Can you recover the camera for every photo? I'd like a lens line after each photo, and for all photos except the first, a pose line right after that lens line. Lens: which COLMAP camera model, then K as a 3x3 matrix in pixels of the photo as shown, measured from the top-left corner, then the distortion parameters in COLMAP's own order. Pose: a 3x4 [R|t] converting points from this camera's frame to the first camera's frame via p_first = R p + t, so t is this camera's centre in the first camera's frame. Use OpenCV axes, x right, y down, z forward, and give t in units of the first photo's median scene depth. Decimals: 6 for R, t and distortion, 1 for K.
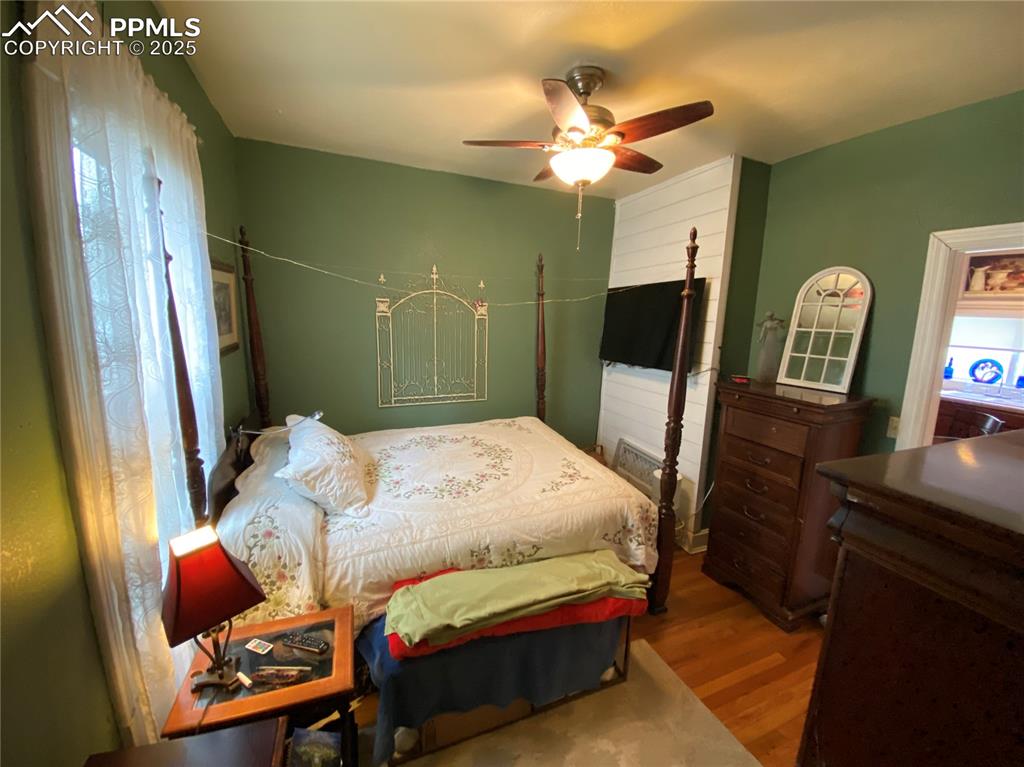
lens RADIAL K [[405.3, 0, 512.0], [0, 405.3, 383.5], [0, 0, 1]] dist [0.013803, -0.018270]
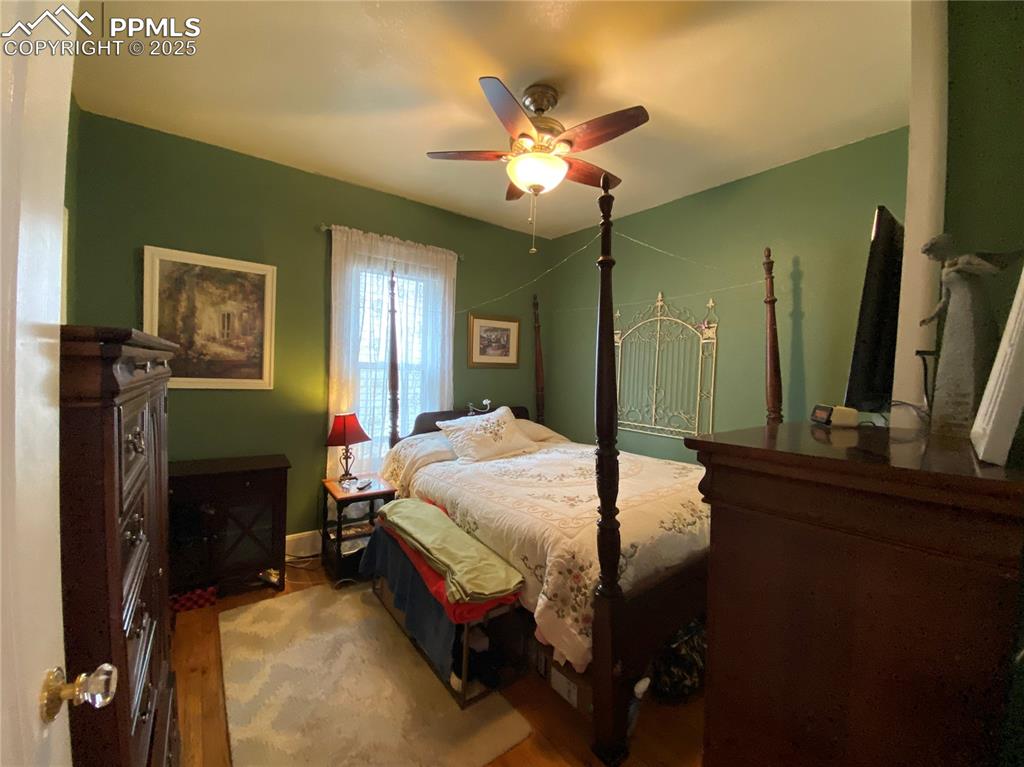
lens RADIAL K [[411.1, 0, 512.0], [0, 411.1, 383.5], [0, 0, 1]] dist [0.038848, -0.031274]
pose [[0.255868, 0.013835, -0.966613, 1.046517], [-0.180940, 0.982912, -0.033827, 0.039994], [0.949627, 0.183555, 0.253999, 0.661268]]
